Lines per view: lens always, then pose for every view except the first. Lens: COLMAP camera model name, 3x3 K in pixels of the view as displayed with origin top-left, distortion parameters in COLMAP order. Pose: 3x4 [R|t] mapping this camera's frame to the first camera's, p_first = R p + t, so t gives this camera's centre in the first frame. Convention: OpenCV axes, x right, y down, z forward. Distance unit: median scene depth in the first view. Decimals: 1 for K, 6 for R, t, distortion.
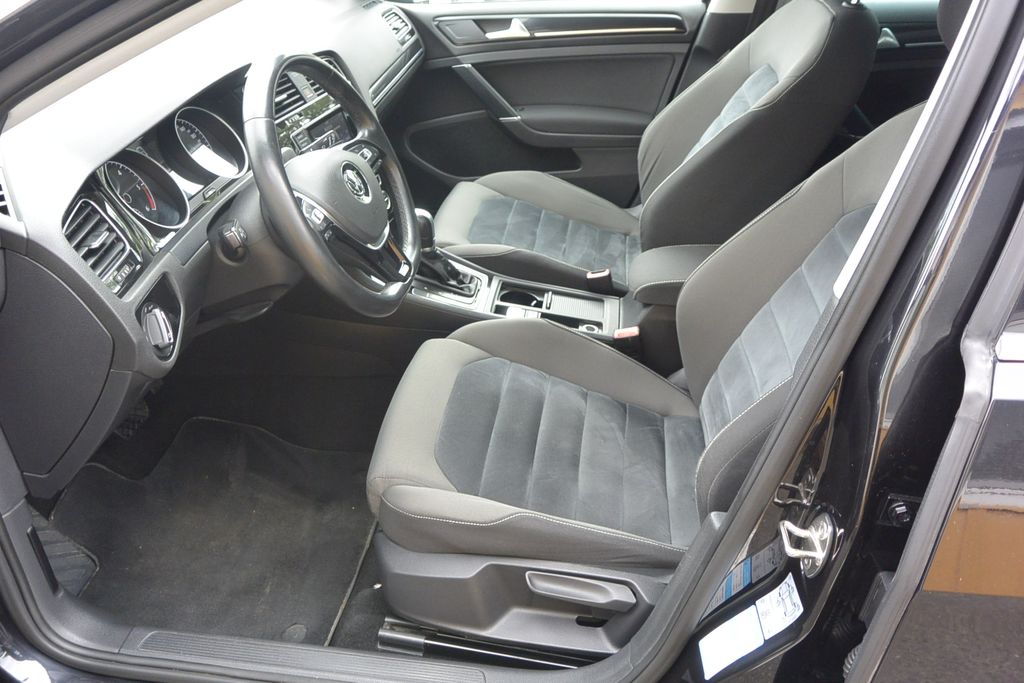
lens RADIAL K [[786.1, 0, 506.7], [0, 786.1, 339.7], [0, 0, 1]] dist [0.006542, 0.000534]
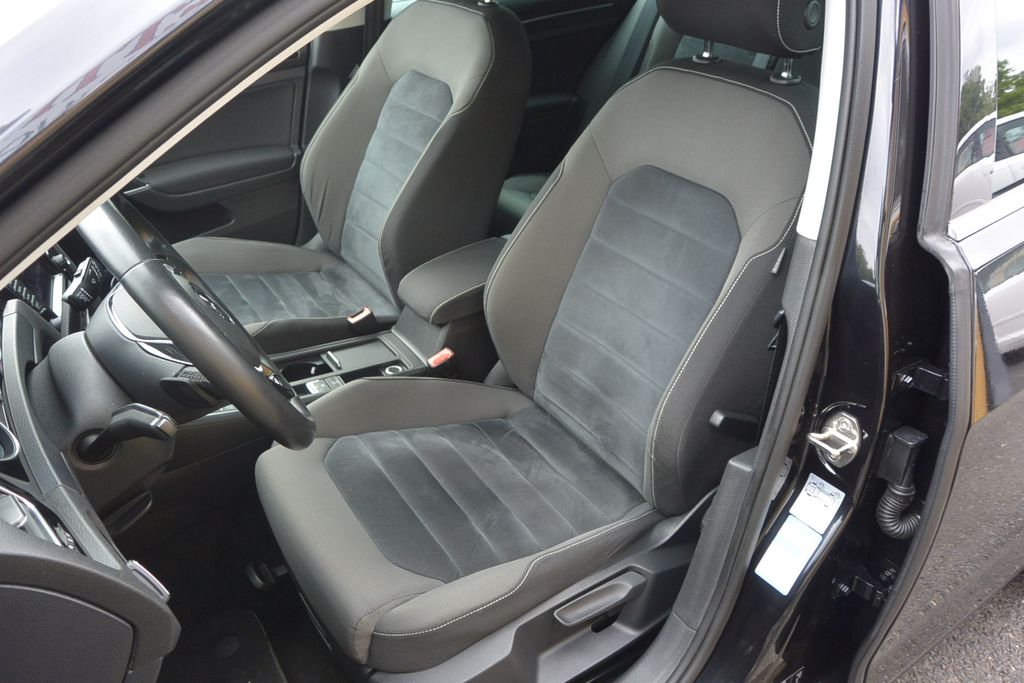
lens RADIAL K [[786.1, 0, 506.7], [0, 786.1, 339.7], [0, 0, 1]] dist [0.006542, 0.000534]
pose [[0.757380, -0.371504, 0.536992, -0.305279], [0.375361, 0.920624, 0.107497, -0.104605], [-0.534303, 0.120150, 0.836710, 0.130608]]
